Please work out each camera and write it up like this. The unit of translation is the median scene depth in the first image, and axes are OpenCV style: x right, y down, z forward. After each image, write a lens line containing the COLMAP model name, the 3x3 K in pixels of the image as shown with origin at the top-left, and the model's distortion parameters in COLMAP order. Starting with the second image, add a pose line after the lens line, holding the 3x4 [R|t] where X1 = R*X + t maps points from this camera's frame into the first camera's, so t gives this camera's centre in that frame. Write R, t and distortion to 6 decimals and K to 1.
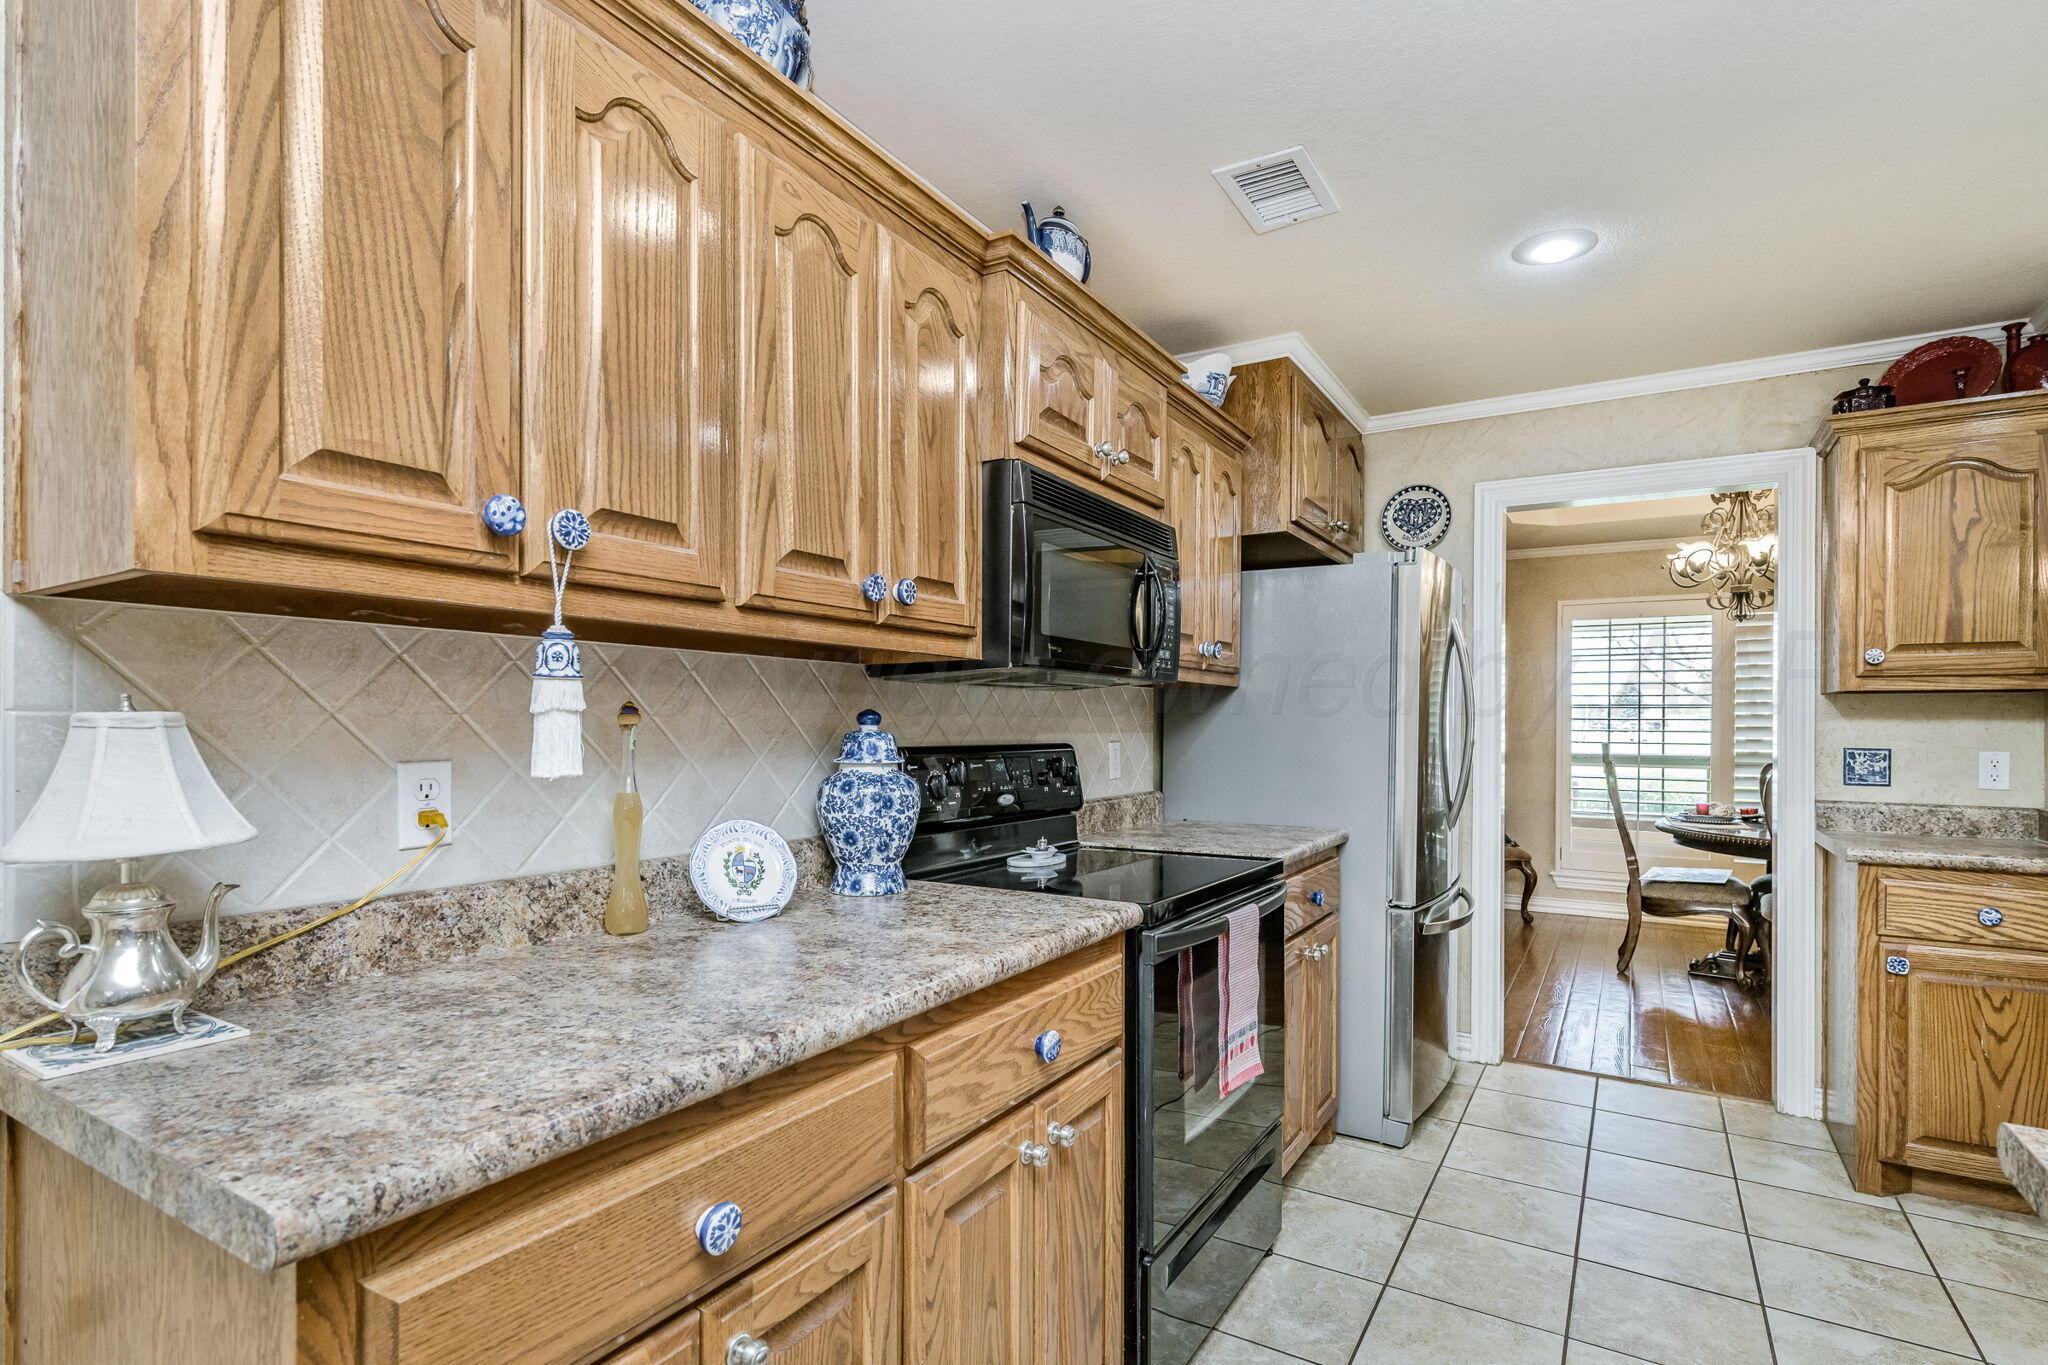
lens RADIAL K [[990.7, 0, 1024.1], [0, 990.7, 718.7], [0, 0, 1]] dist [0.000780, 0.000473]
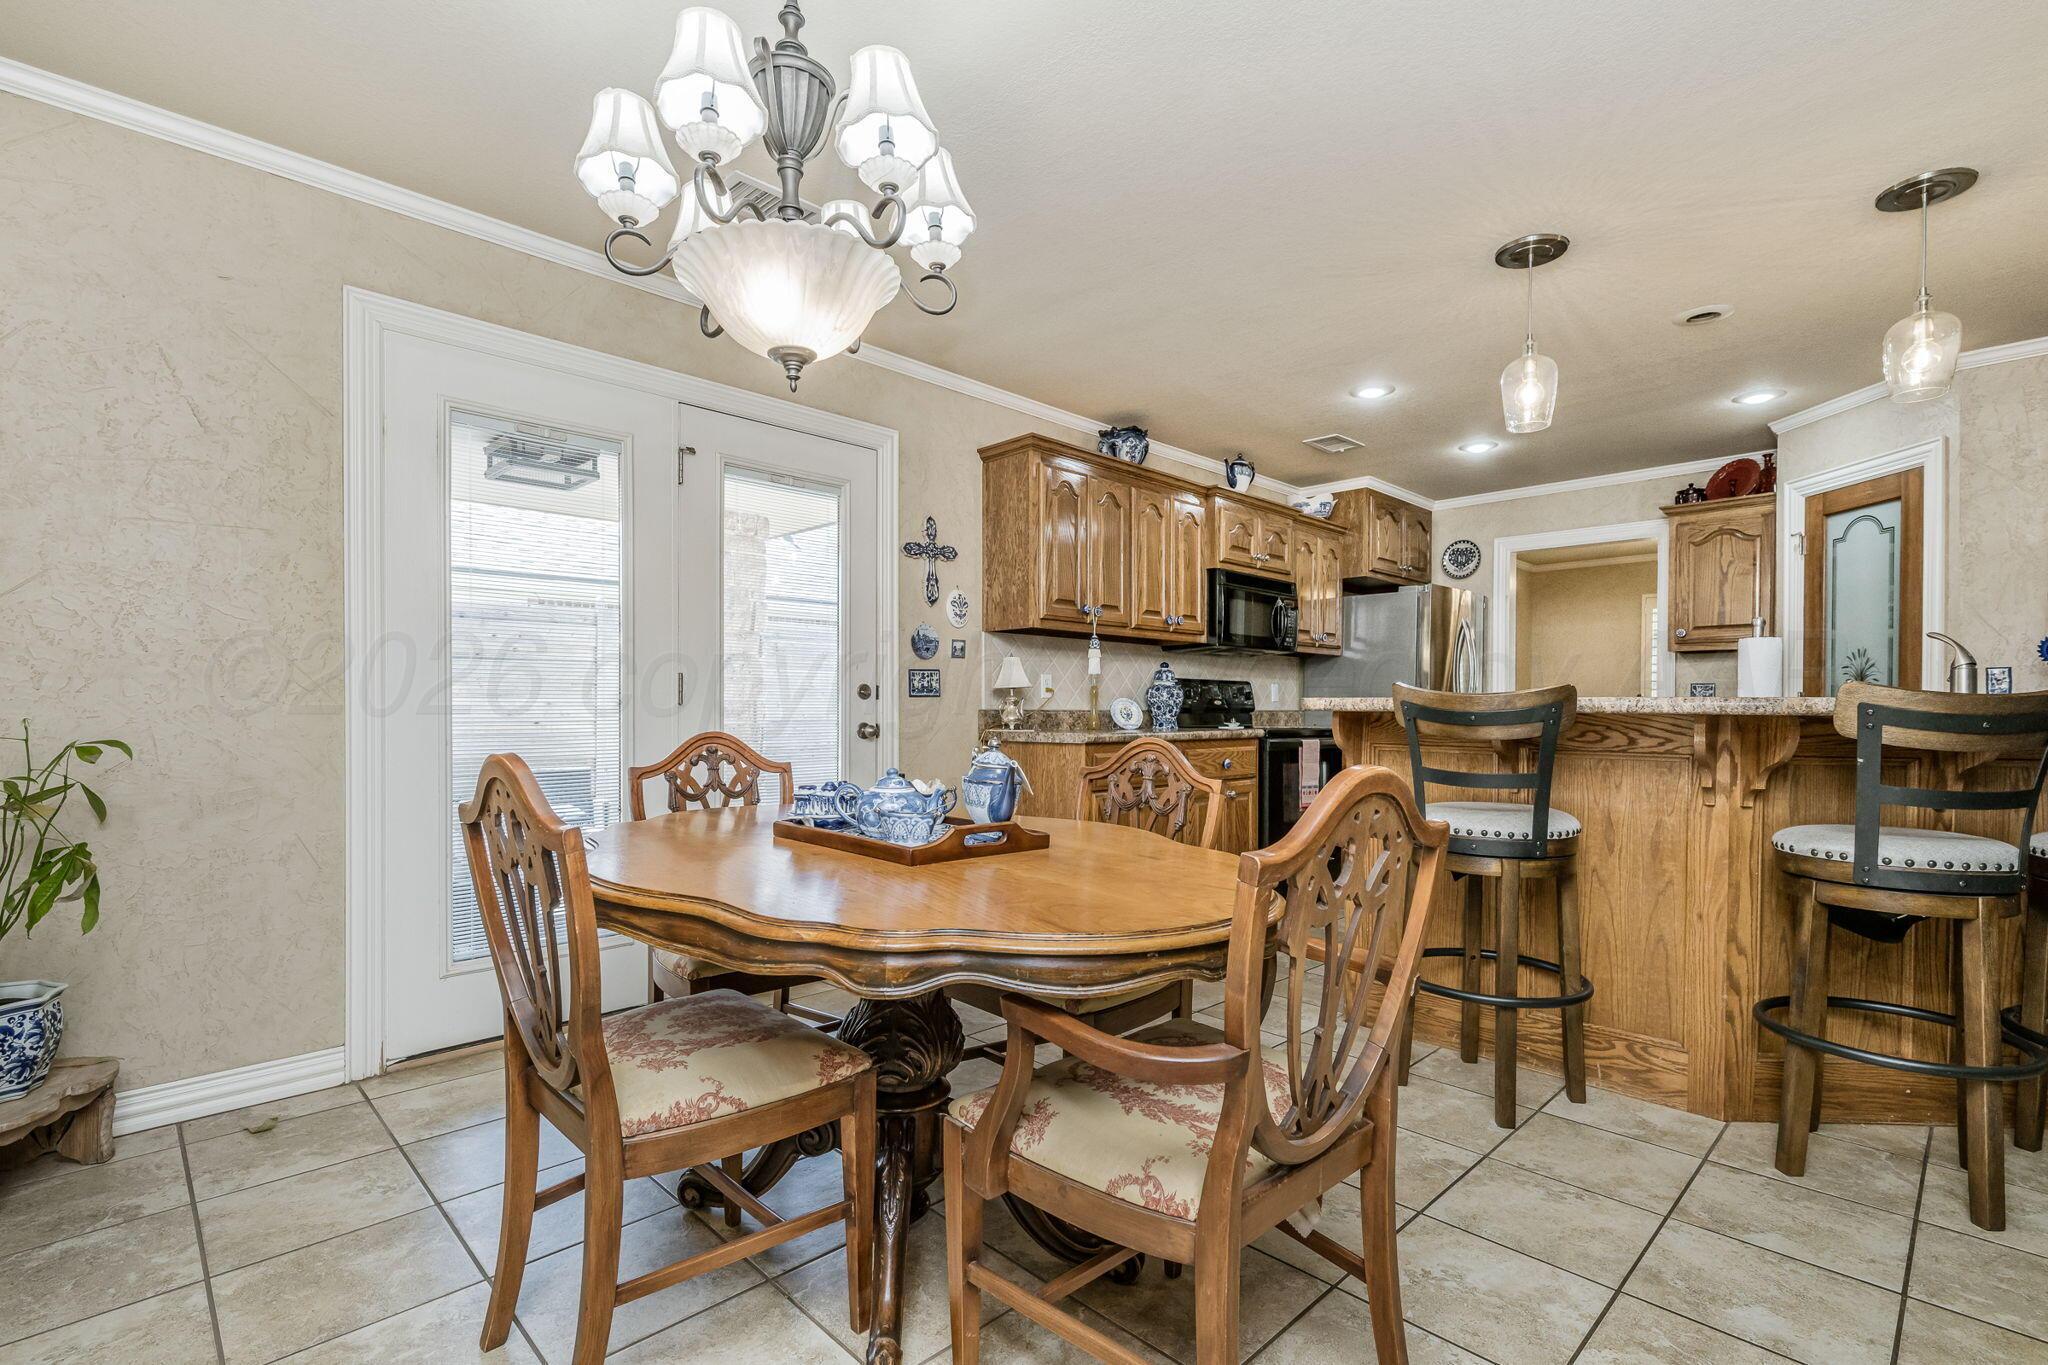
lens RADIAL K [[928.5, 0, 1036.2], [0, 928.5, 714.8], [0, 0, 1]] dist [0.003702, -0.001597]
pose [[0.972372, -0.002529, -0.233421, 0.070617], [0.004701, 0.999951, 0.008749, 0.082157], [0.233388, -0.009605, 0.972336, -1.161820]]
